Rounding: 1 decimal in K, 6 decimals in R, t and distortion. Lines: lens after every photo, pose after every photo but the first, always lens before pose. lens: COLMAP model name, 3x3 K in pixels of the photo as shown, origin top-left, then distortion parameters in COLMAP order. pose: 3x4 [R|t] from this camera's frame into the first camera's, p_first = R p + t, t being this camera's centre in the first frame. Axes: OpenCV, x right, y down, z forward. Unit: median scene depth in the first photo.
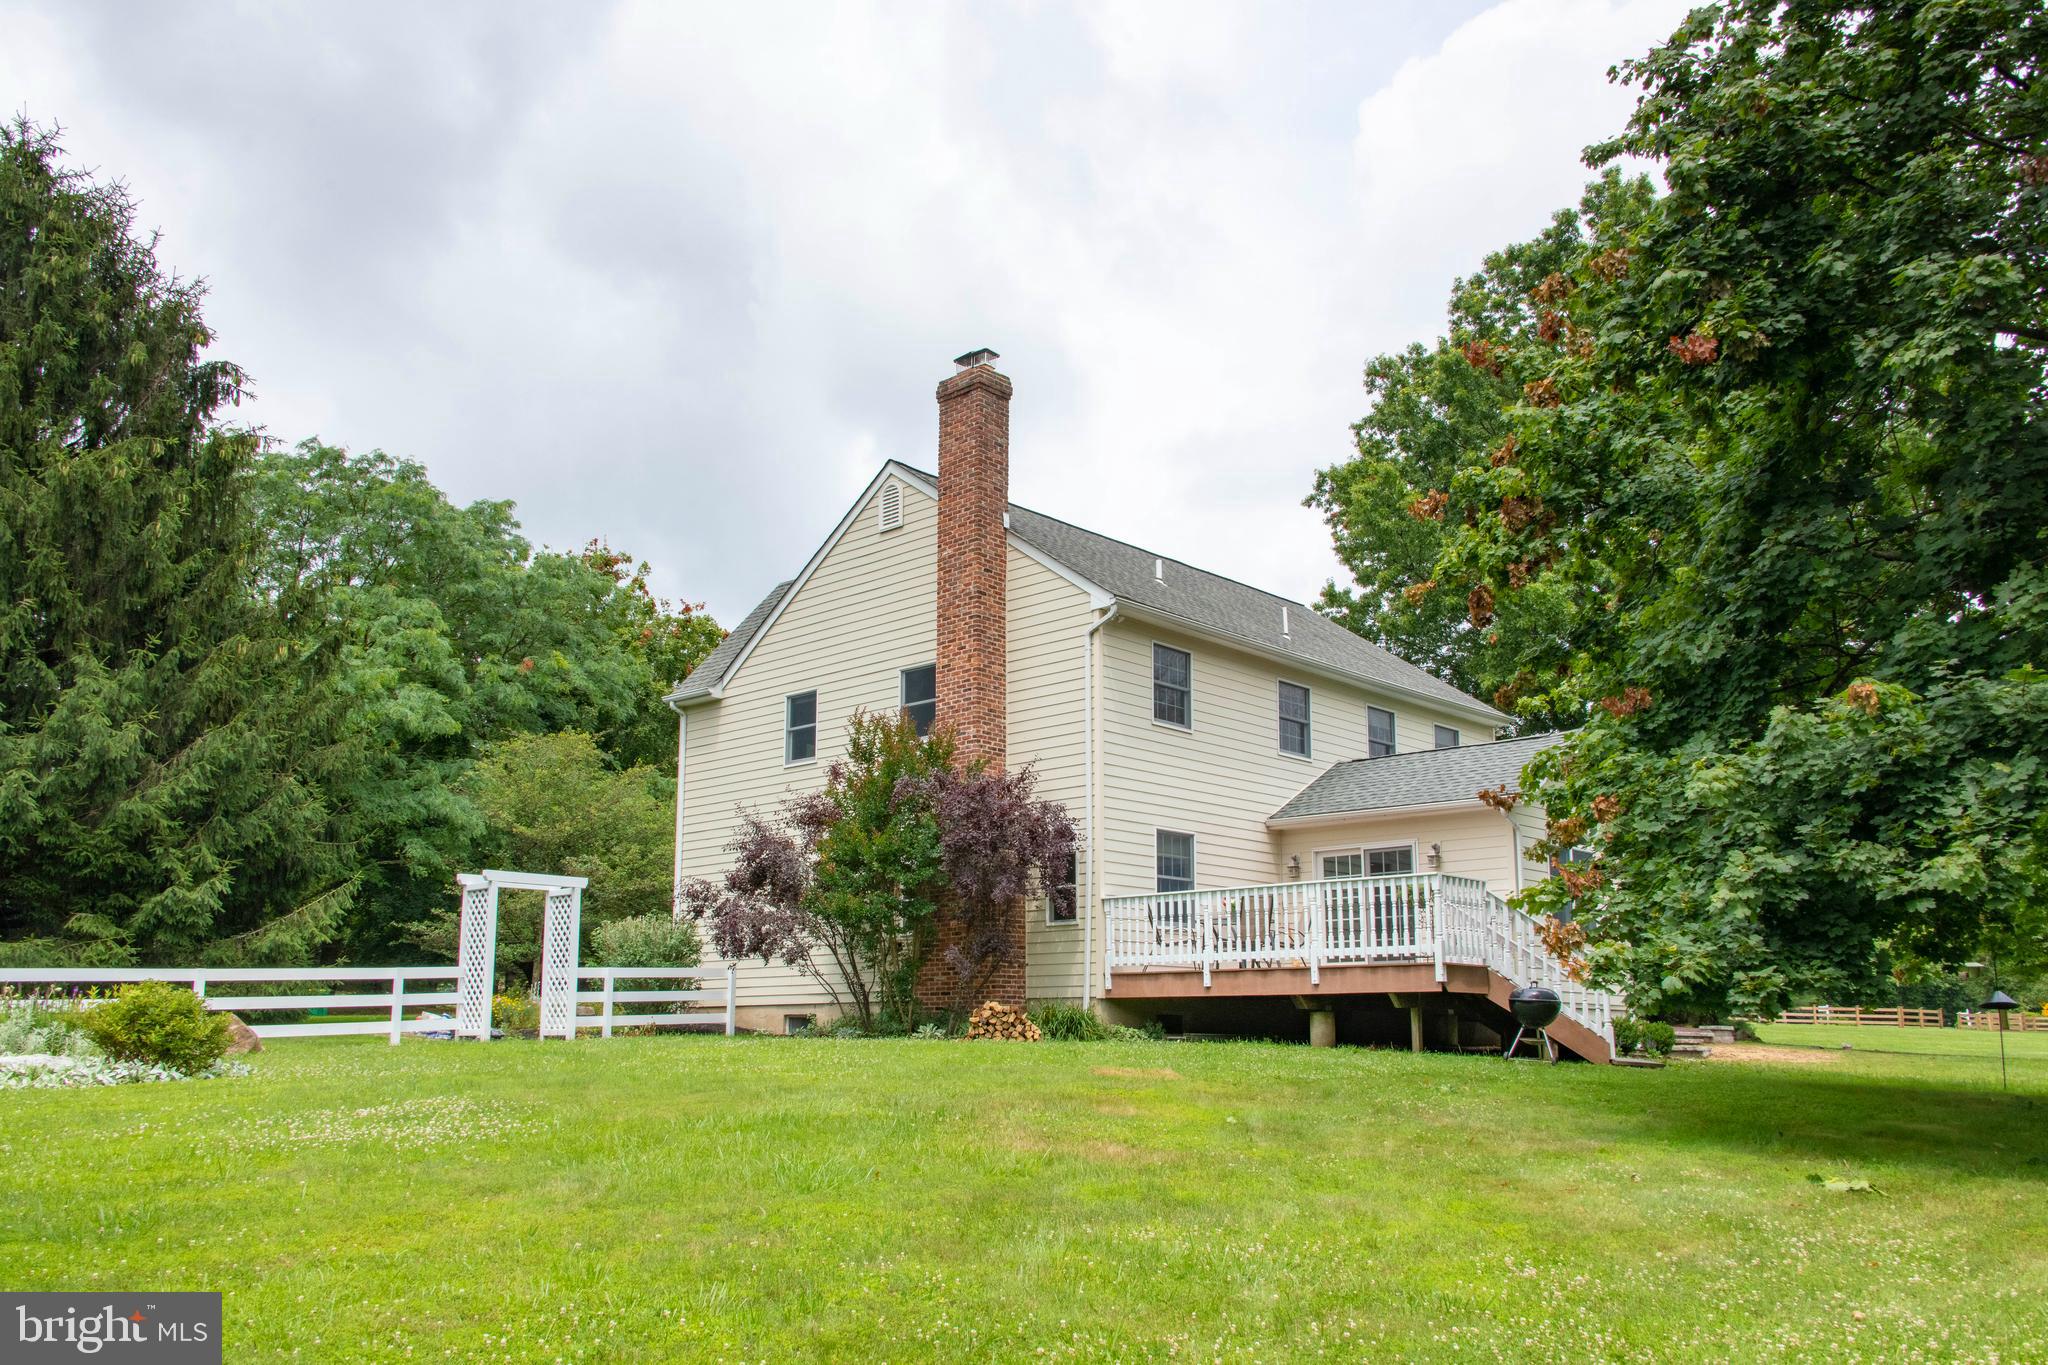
lens RADIAL K [[1632.6, 0, 1024.5], [0, 1632.6, 760.6], [0, 0, 1]] dist [0.051487, -0.000472]
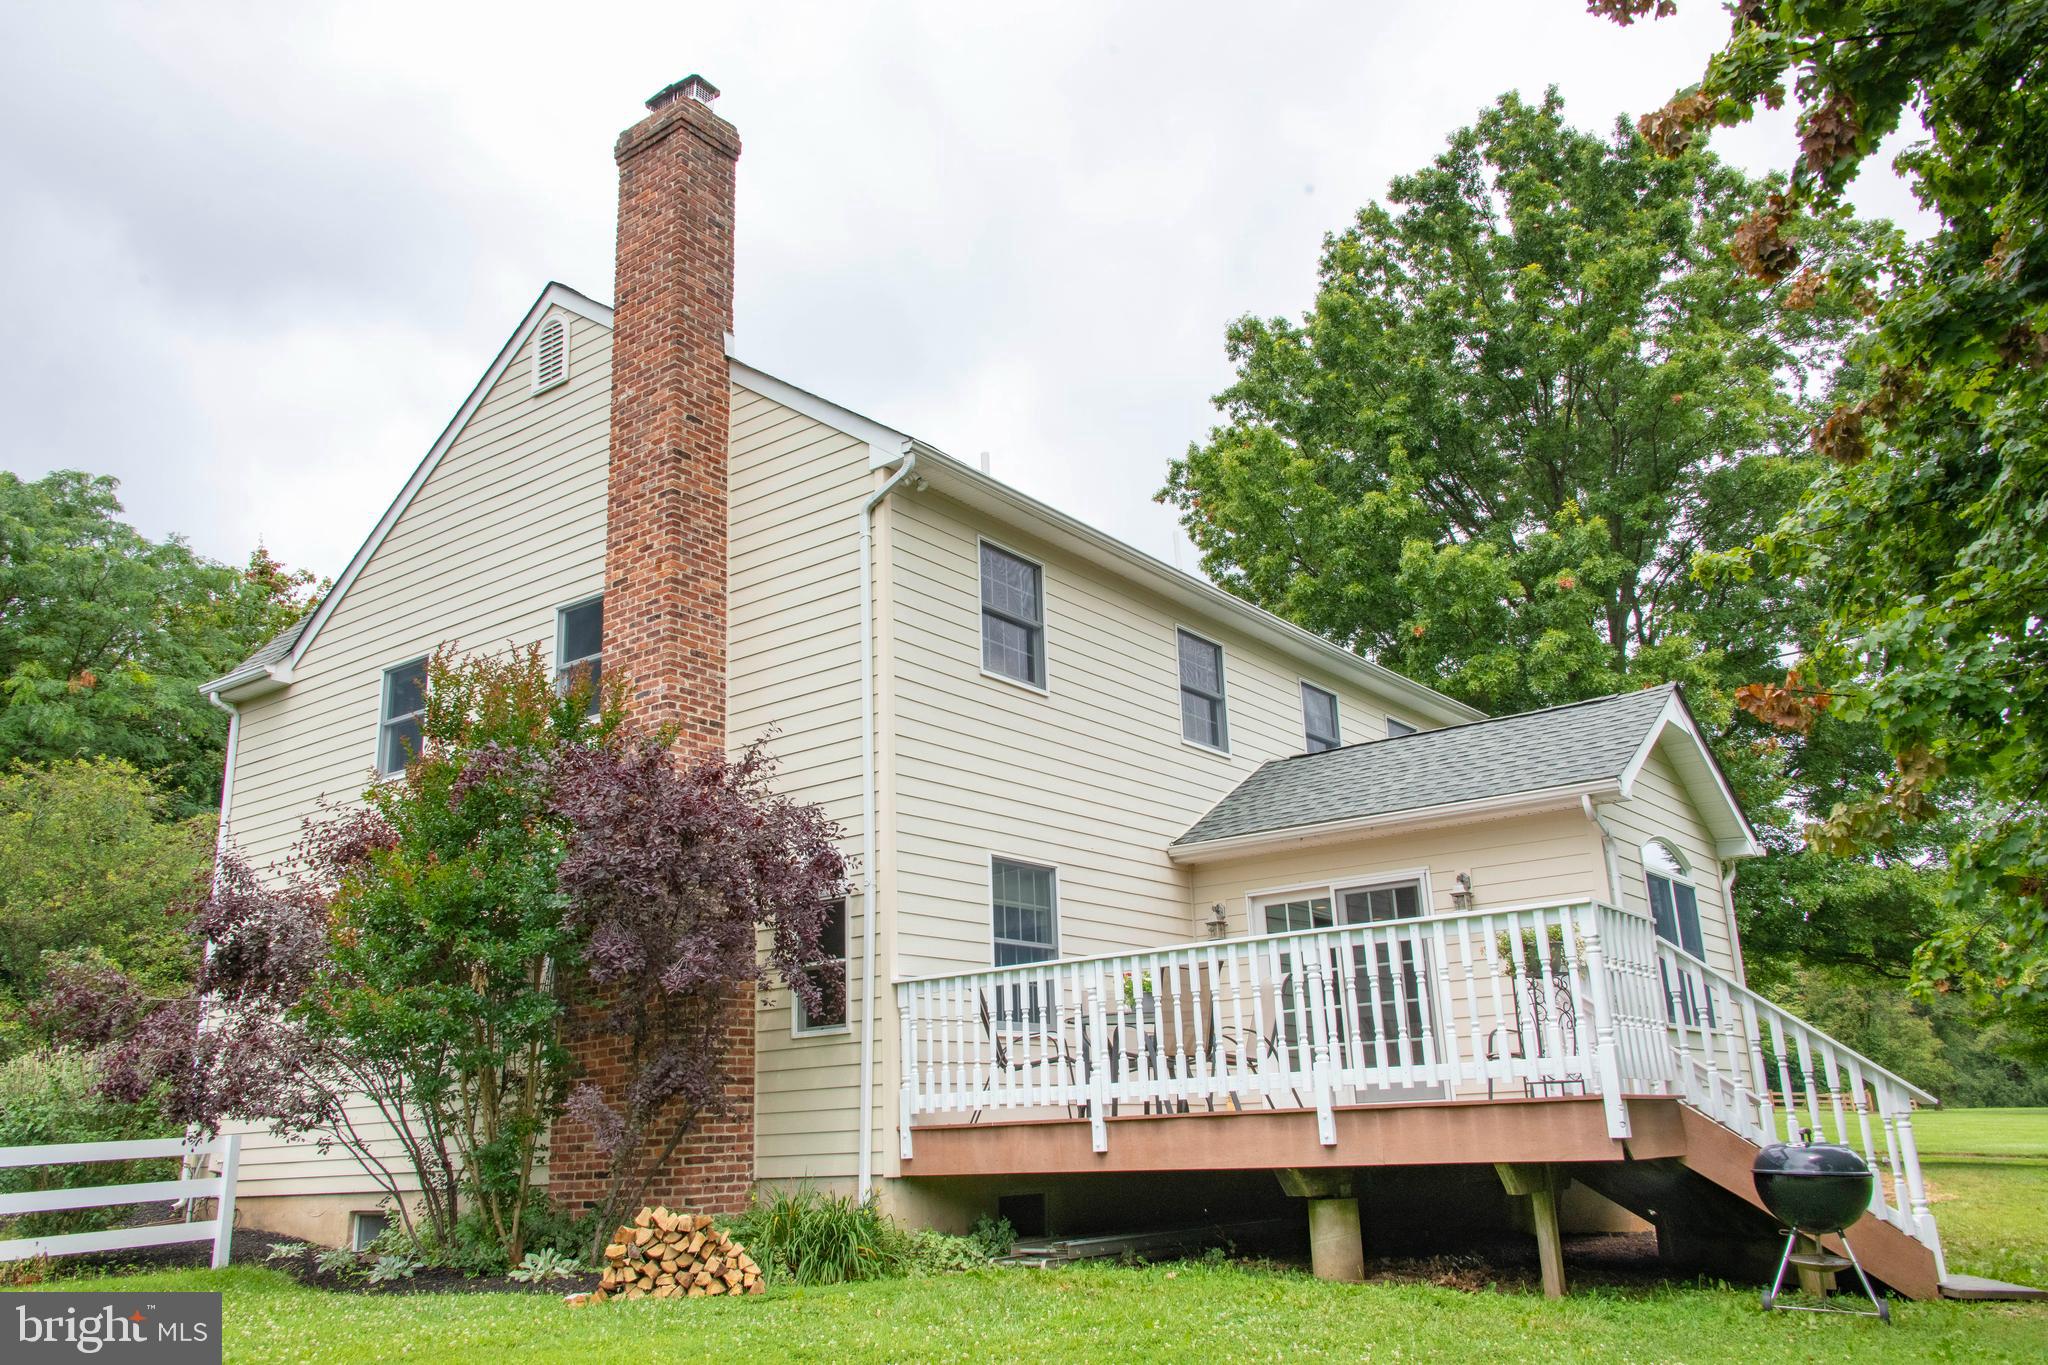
lens RADIAL K [[1601.3, 0, 1024.0], [0, 1601.3, 682.5], [0, 0, 1]] dist [0.040152, -0.004794]
pose [[0.993991, -0.009408, 0.109058, 0.031435], [0.021314, 0.993866, -0.108520, 0.041892], [-0.107368, 0.110192, 0.988094, 0.435807]]
